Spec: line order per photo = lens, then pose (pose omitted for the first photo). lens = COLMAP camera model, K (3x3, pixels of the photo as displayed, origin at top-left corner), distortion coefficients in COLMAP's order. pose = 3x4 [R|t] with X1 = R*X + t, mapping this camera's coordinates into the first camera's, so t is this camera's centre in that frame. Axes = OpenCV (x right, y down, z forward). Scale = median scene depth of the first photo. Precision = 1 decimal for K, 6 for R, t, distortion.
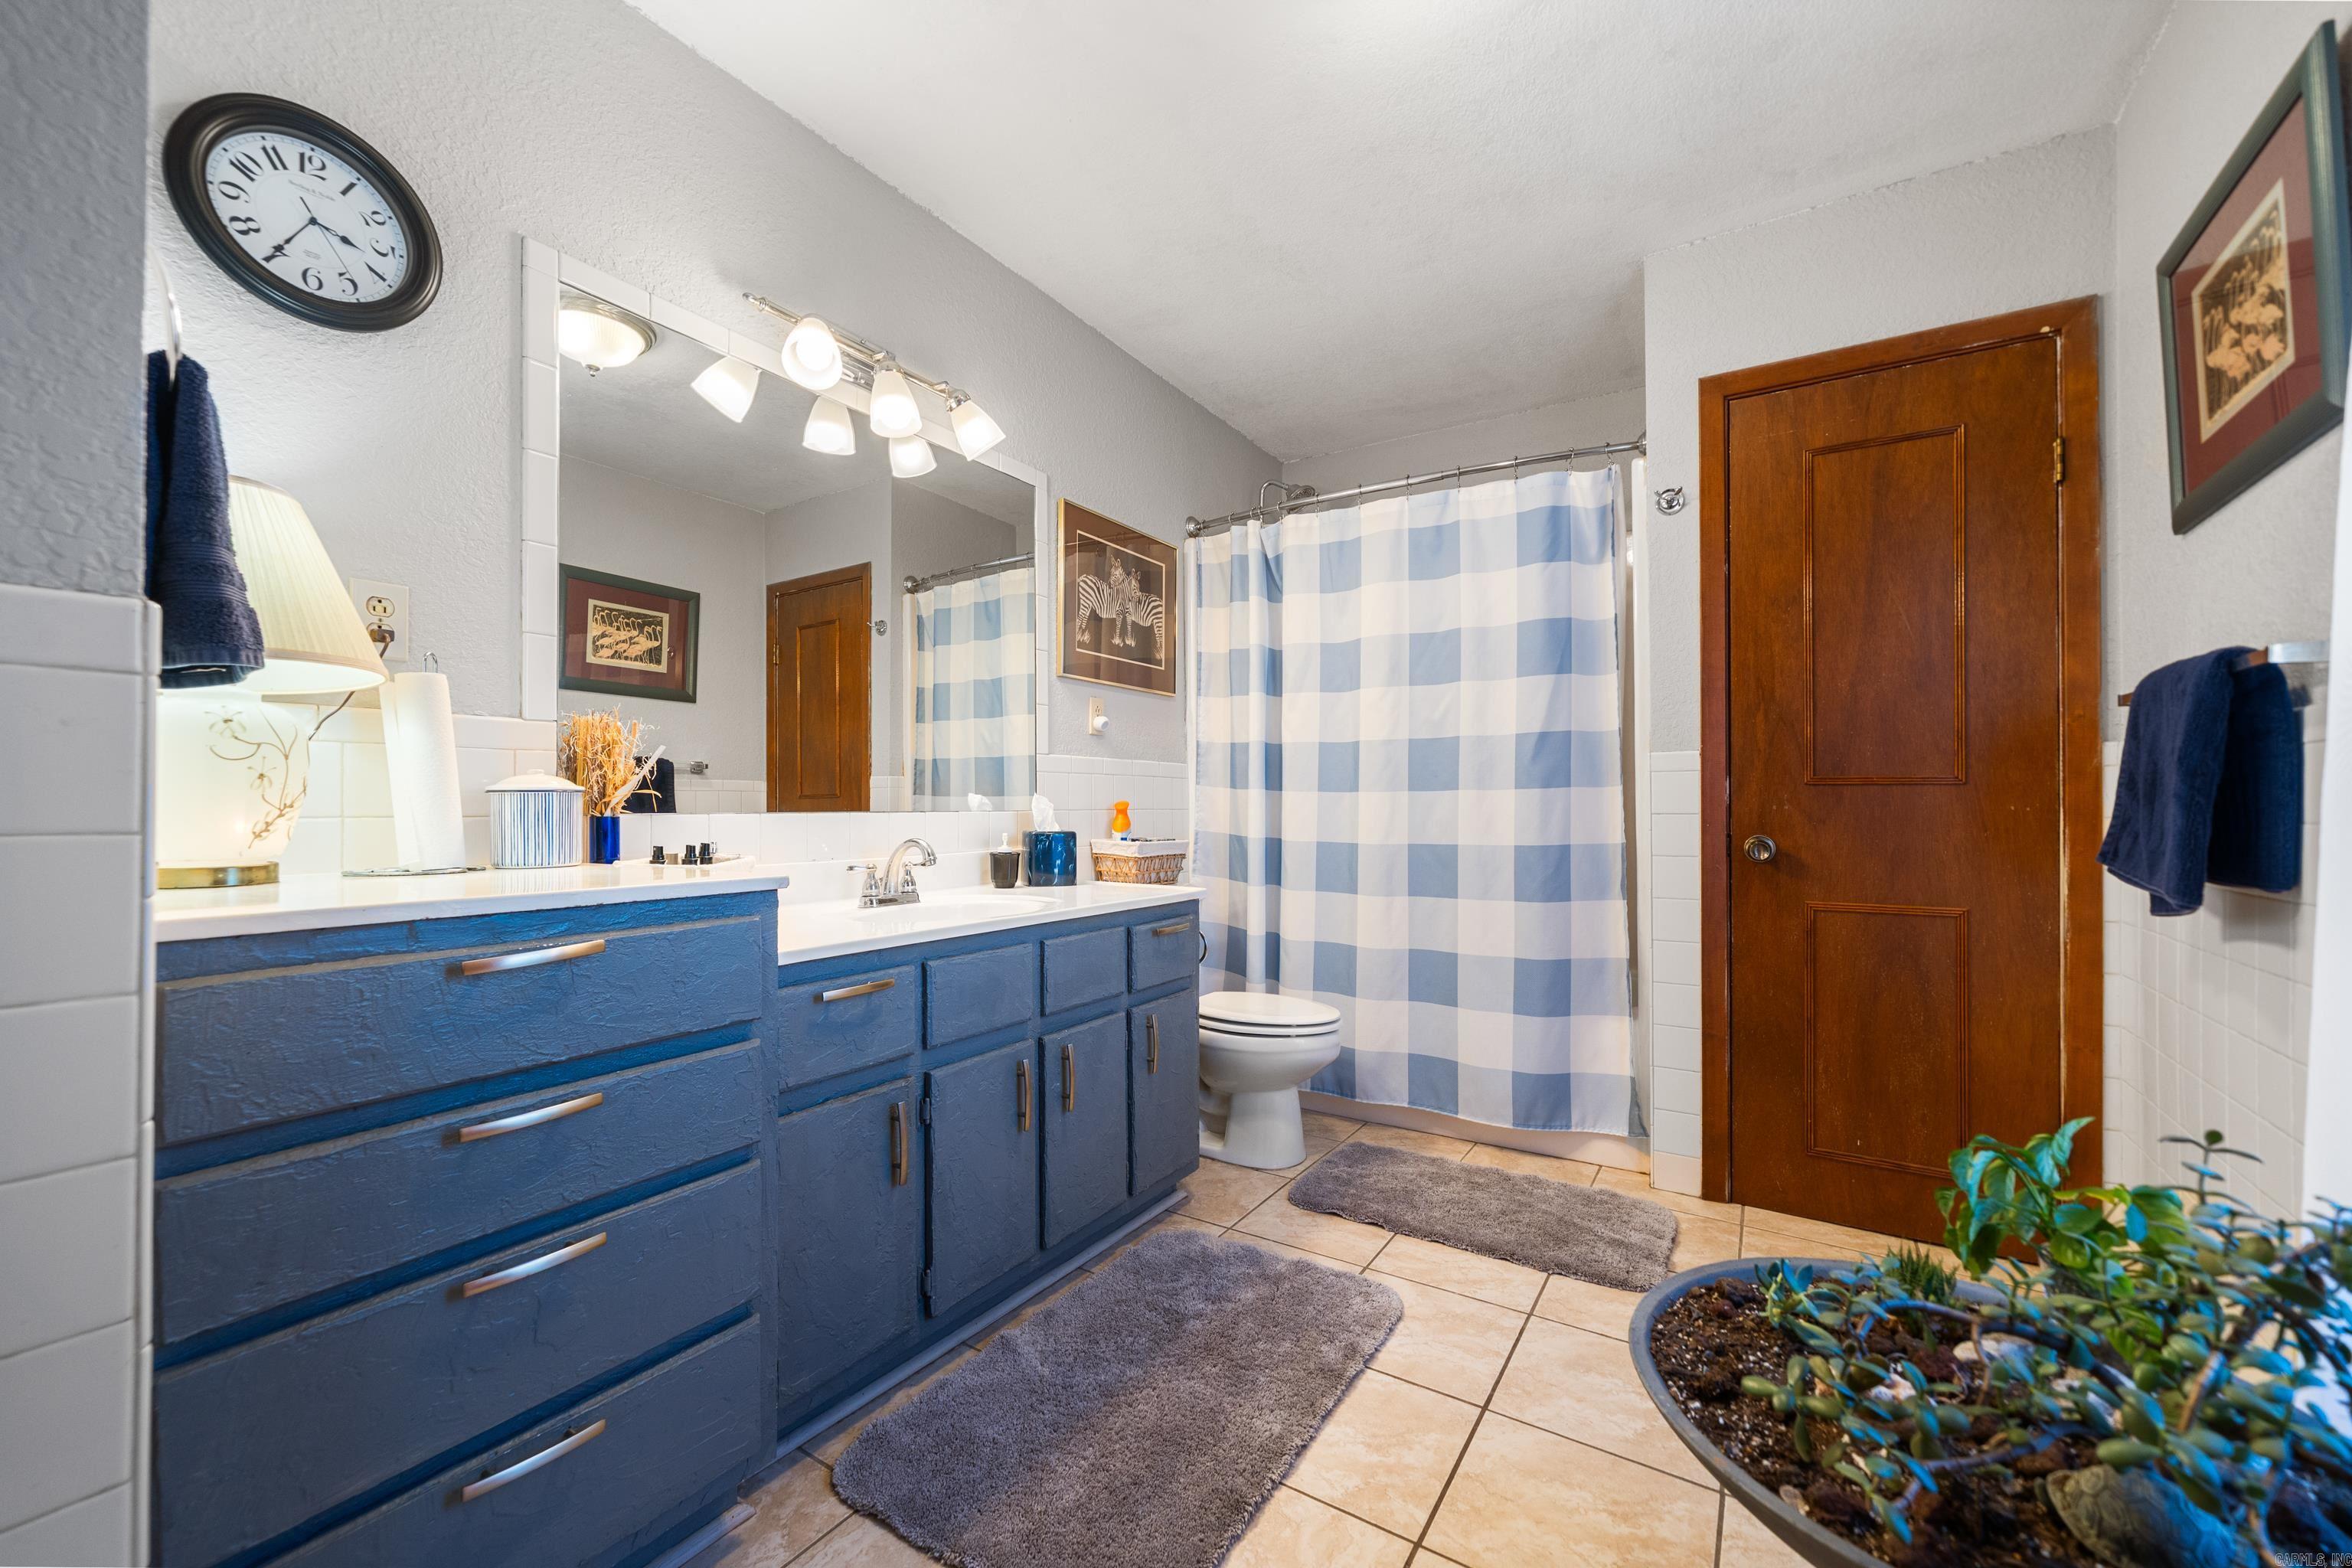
lens RADIAL K [[949.5, 0, 1176.0], [0, 949.5, 784.0], [0, 0, 1]] dist [-0.001811, -0.000143]
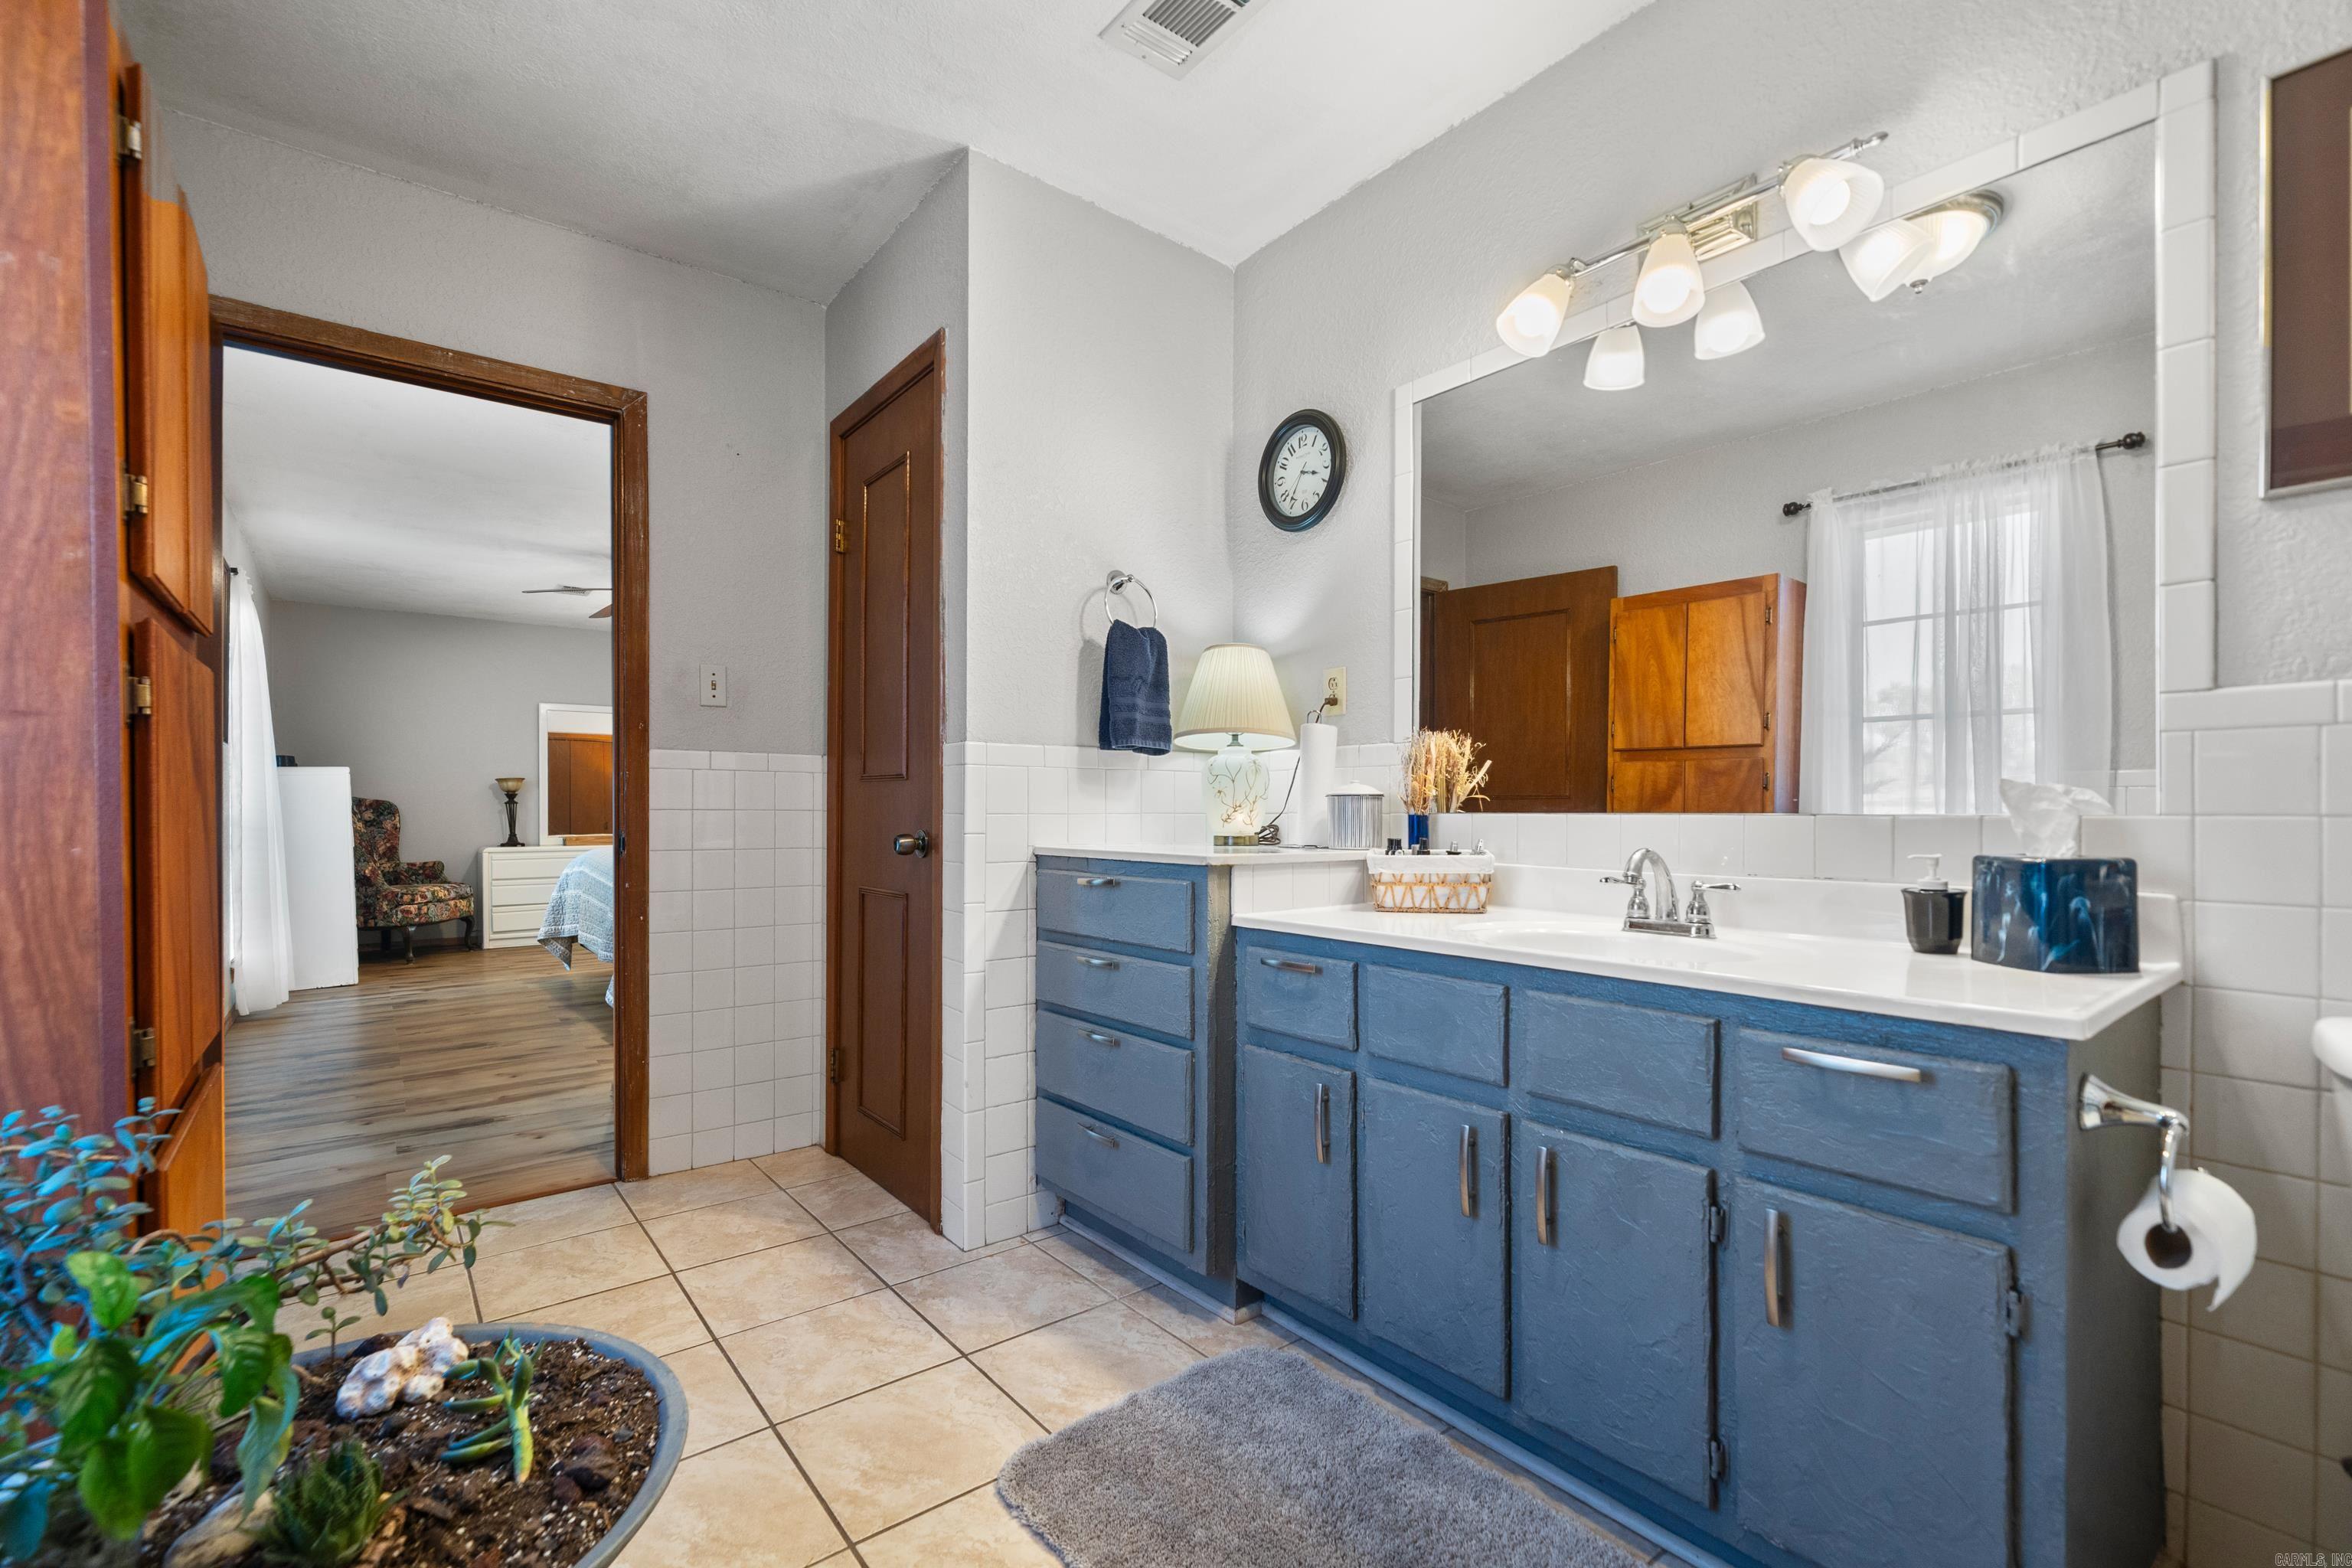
lens RADIAL K [[1018.2, 0, 1177.6], [0, 1018.2, 804.2], [0, 0, 1]] dist [0.000975, 0.000308]
pose [[-0.329692, -0.003462, -0.944082, 0.716359], [0.024351, 0.999629, -0.012170, 0.026948], [0.943775, -0.027001, -0.329485, 1.054547]]
